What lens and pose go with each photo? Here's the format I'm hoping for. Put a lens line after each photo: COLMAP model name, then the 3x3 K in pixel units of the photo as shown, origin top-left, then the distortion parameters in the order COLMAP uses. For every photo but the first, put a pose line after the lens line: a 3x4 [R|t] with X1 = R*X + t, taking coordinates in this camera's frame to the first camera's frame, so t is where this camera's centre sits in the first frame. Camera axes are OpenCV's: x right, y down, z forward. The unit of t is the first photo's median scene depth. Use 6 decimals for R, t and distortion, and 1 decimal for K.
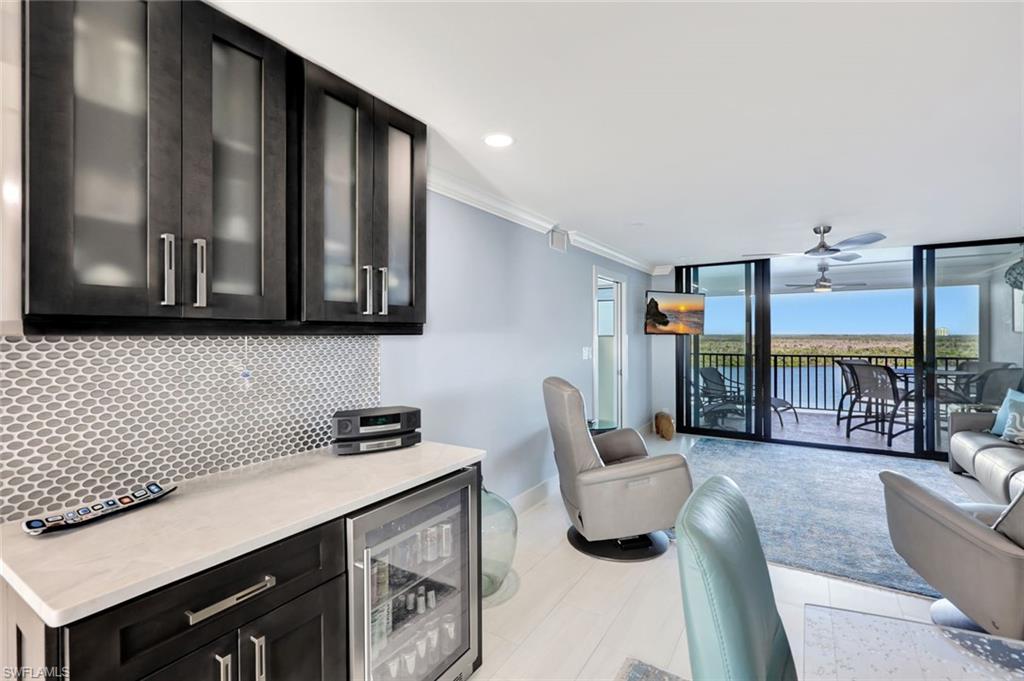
lens RADIAL K [[463.3, 0, 515.8], [0, 463.3, 333.6], [0, 0, 1]] dist [0.004897, -0.001385]
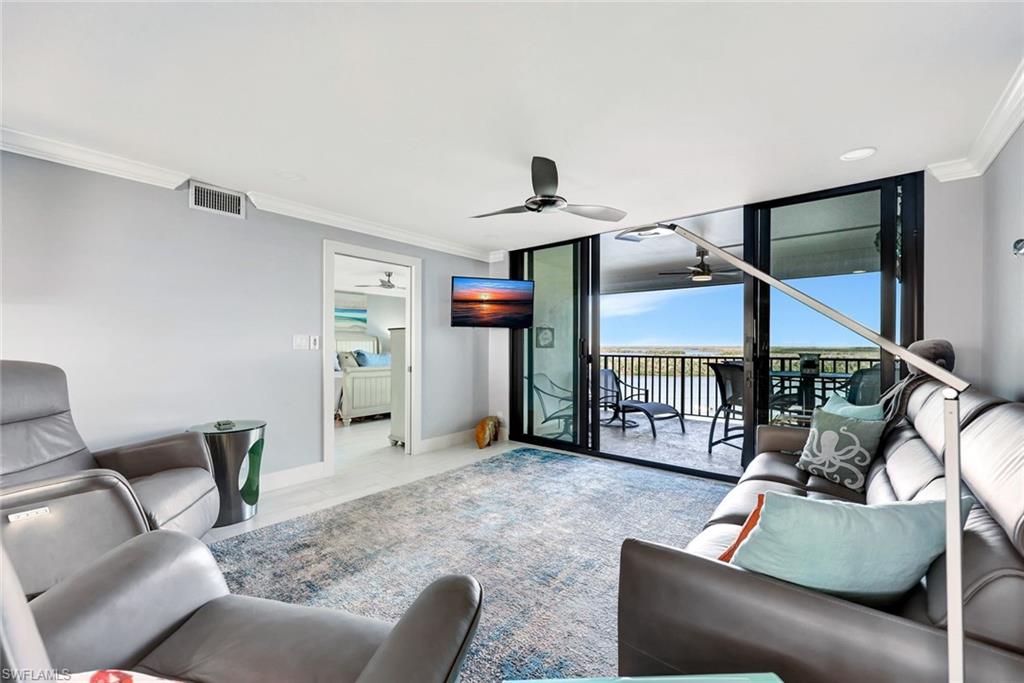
lens RADIAL K [[417.5, 0, 506.8], [0, 417.5, 344.3], [0, 0, 1]] dist [0.001726, 0.000854]
pose [[0.991297, 0.005218, -0.131537, 0.495236], [-0.005099, 0.999986, 0.001242, 0.034583], [0.131542, -0.000560, 0.991310, 0.237656]]
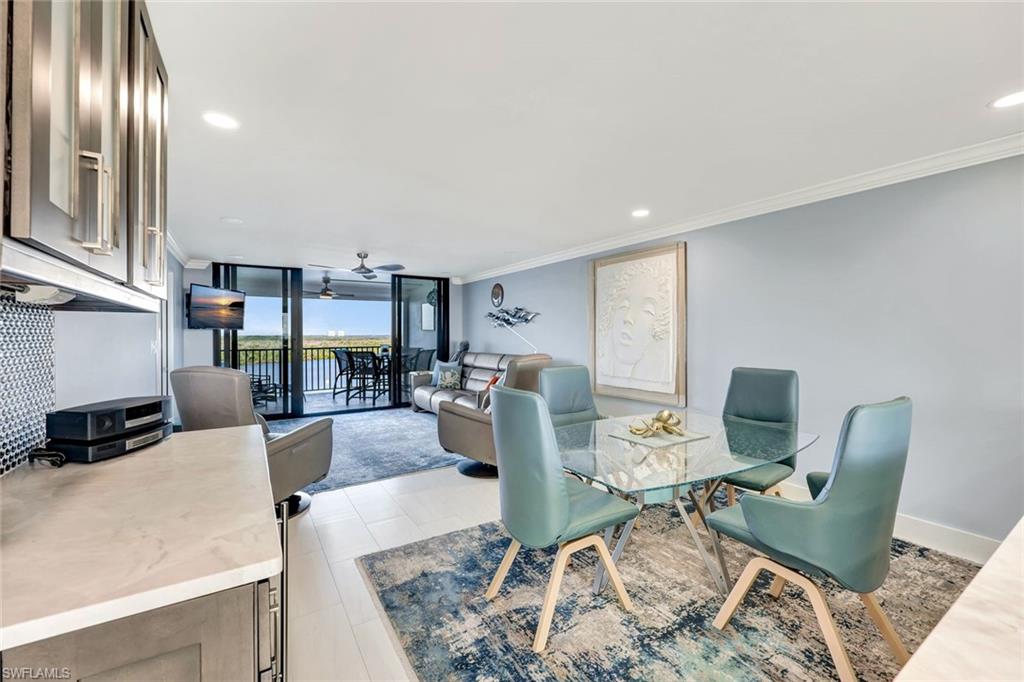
lens RADIAL K [[417.5, 0, 509.2], [0, 417.5, 335.3], [0, 0, 1]] dist [0.001726, 0.000854]
pose [[0.434436, -0.000585, 0.900703, -0.219241], [0.000540, 1.000000, 0.000389, 0.015970], [-0.900703, 0.000318, 0.434436, 0.022233]]
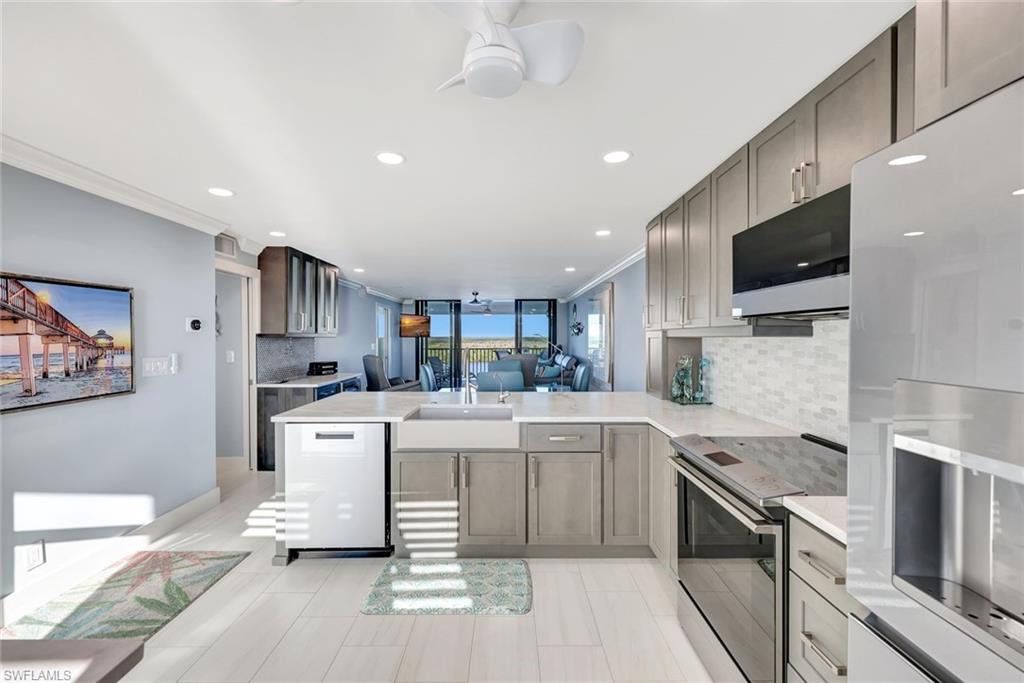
lens RADIAL K [[417.5, 0, 510.4], [0, 417.5, 334.5], [0, 0, 1]] dist [0.001726, 0.000854]
pose [[0.845598, 0.004933, 0.533797, -0.242171], [-0.003157, 0.999986, -0.004240, -0.003024], [-0.533810, 0.001900, 0.845602, -0.660627]]
